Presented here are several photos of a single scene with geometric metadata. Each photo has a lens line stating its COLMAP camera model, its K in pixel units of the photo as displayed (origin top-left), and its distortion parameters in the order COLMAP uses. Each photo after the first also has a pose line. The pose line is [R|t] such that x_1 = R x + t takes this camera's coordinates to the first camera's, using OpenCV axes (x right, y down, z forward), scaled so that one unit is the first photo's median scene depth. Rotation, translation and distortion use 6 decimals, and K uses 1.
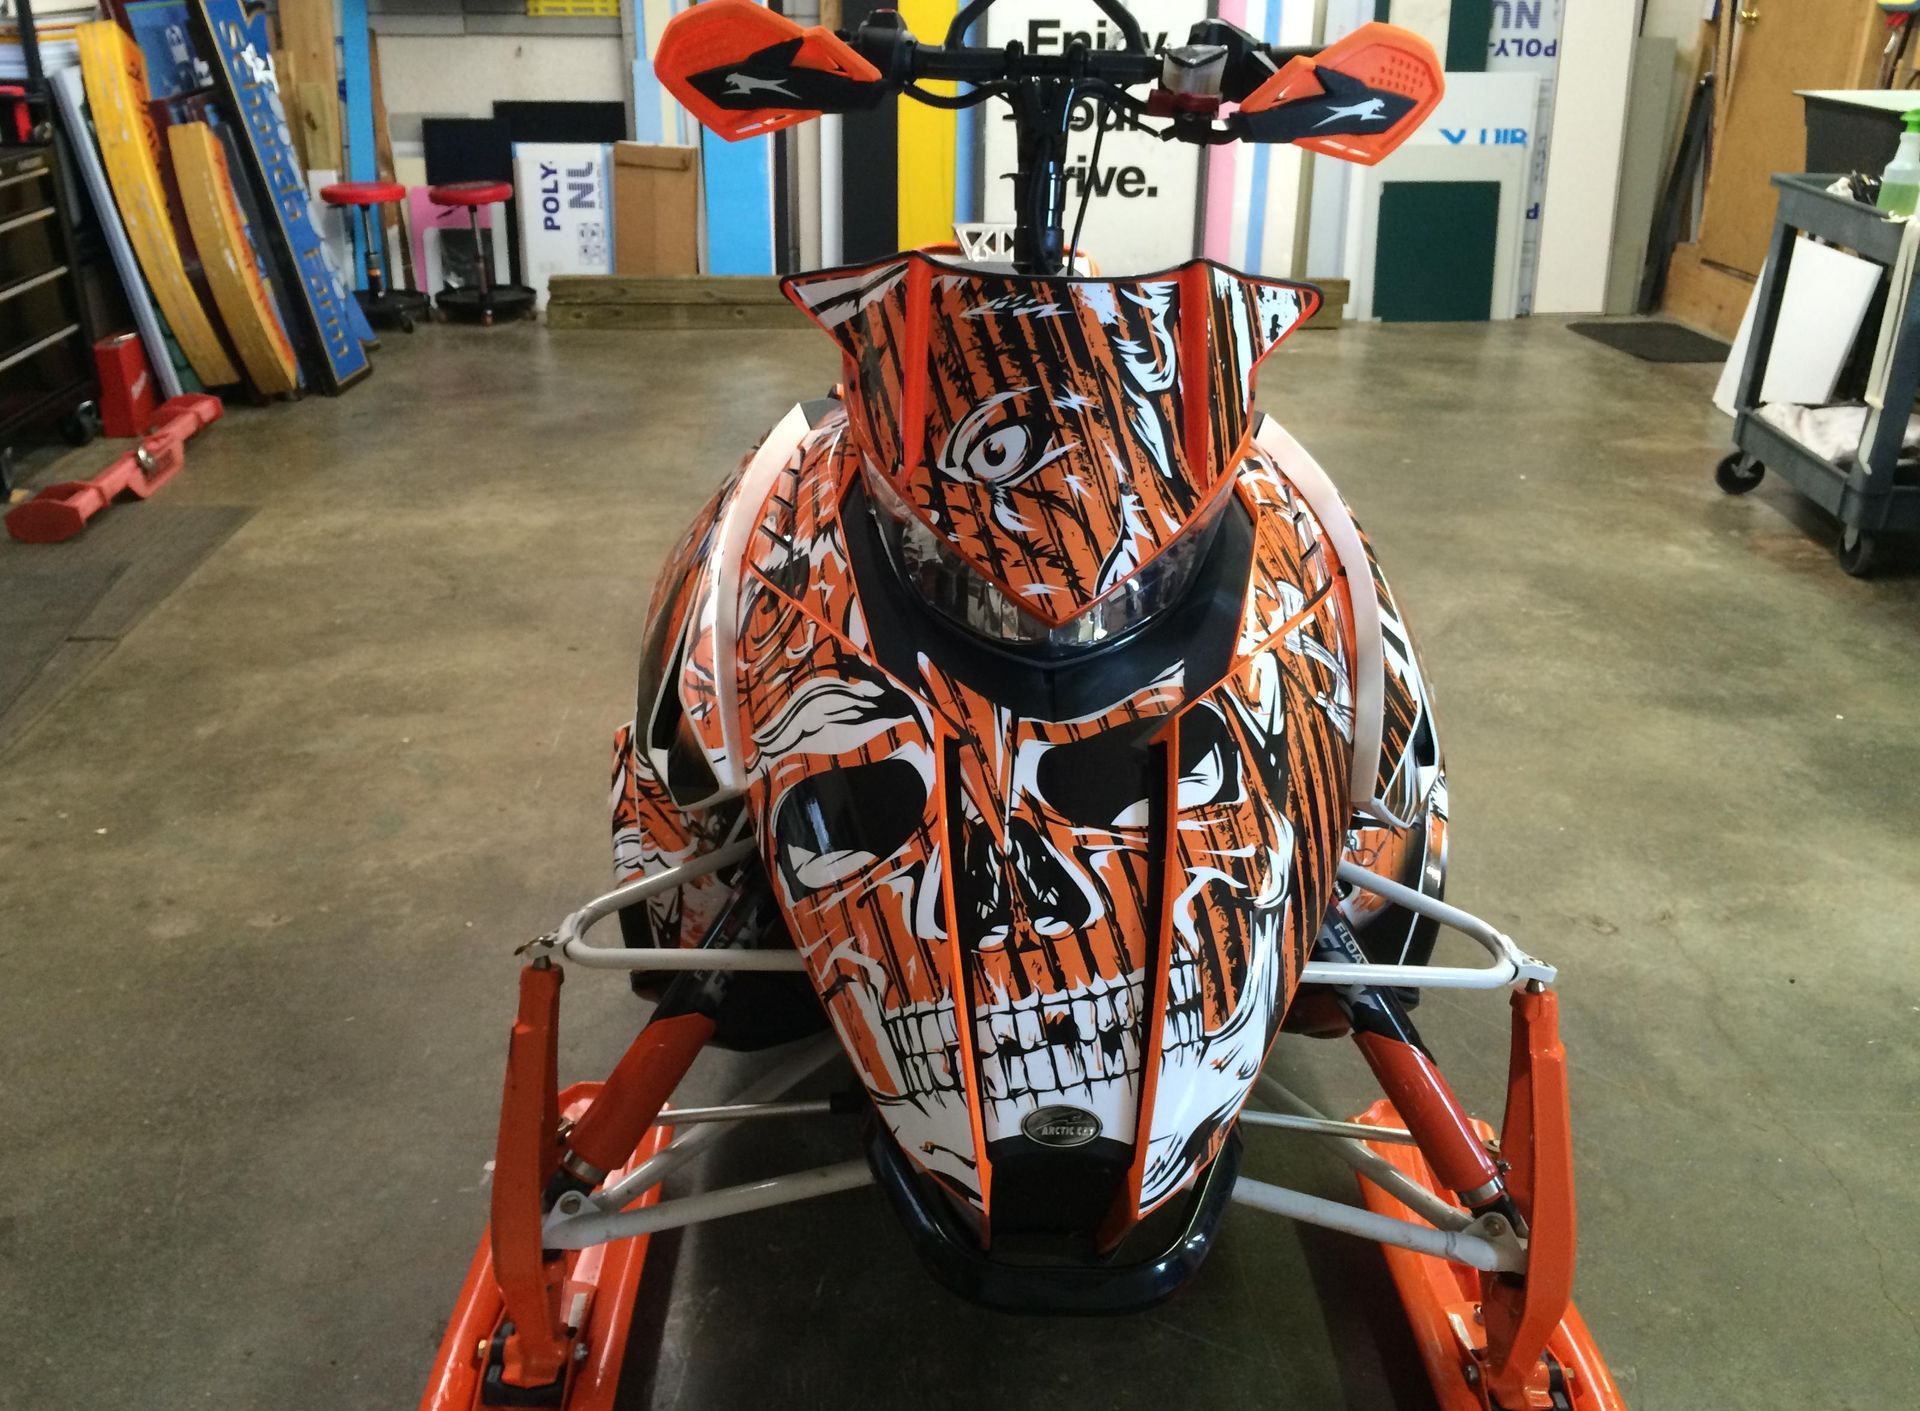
lens RADIAL K [[1650.3, 0, 961.2], [0, 1650.3, 706.1], [0, 0, 1]] dist [-0.002066, 0.000450]
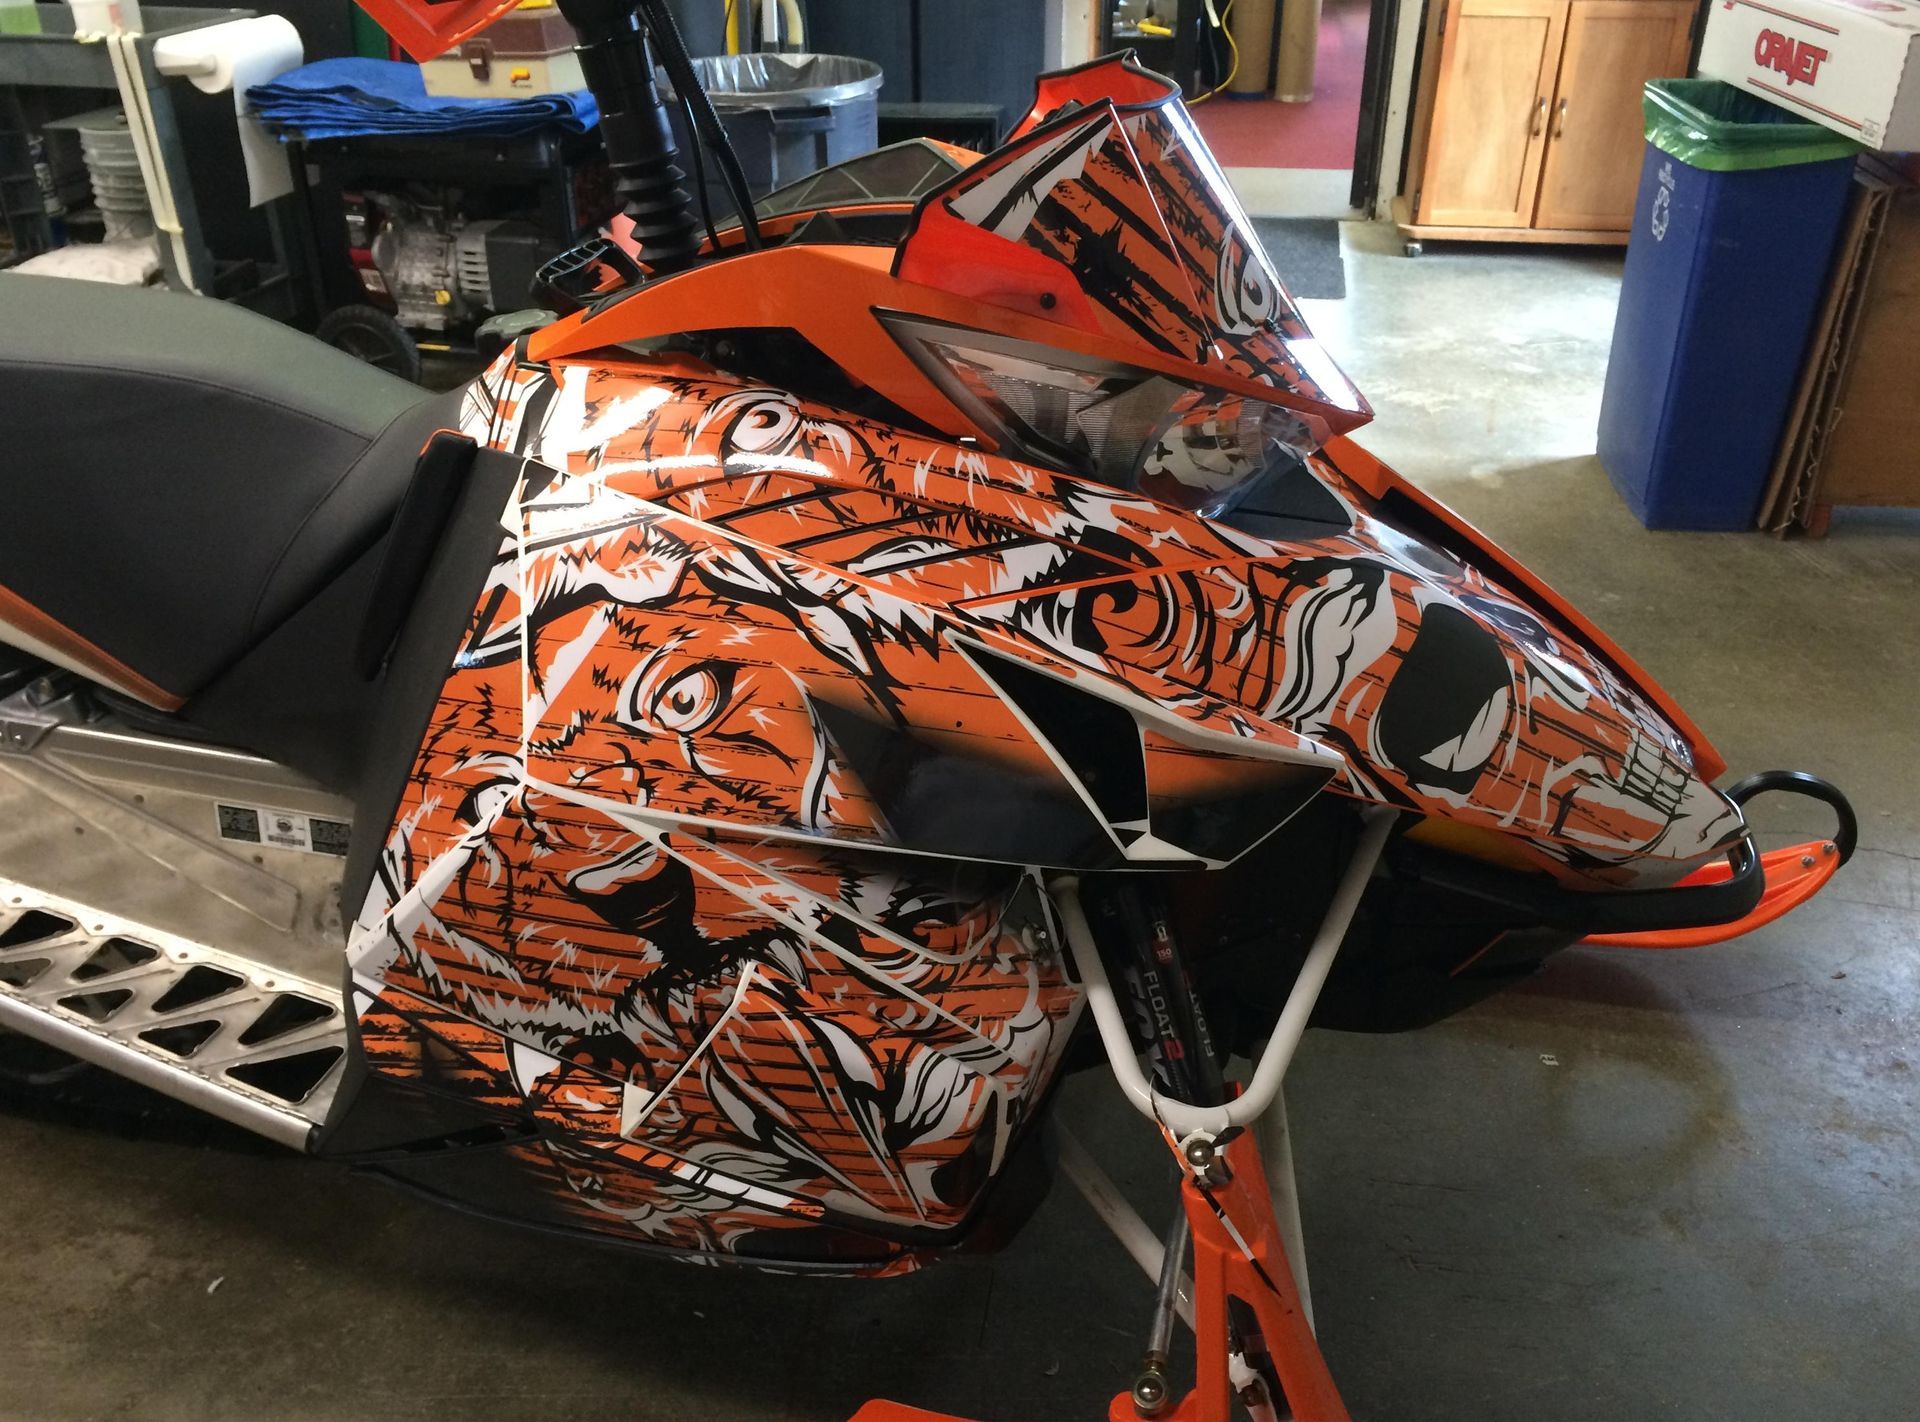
lens RADIAL K [[1650.3, 0, 960.0], [0, 1650.3, 712.9], [0, 0, 1]] dist [-0.002066, 0.000450]
pose [[0.231521, -0.508065, 0.829619, -0.850933], [0.430142, 0.818362, 0.381131, -0.365512], [-0.872568, 0.268615, 0.408008, 0.812867]]
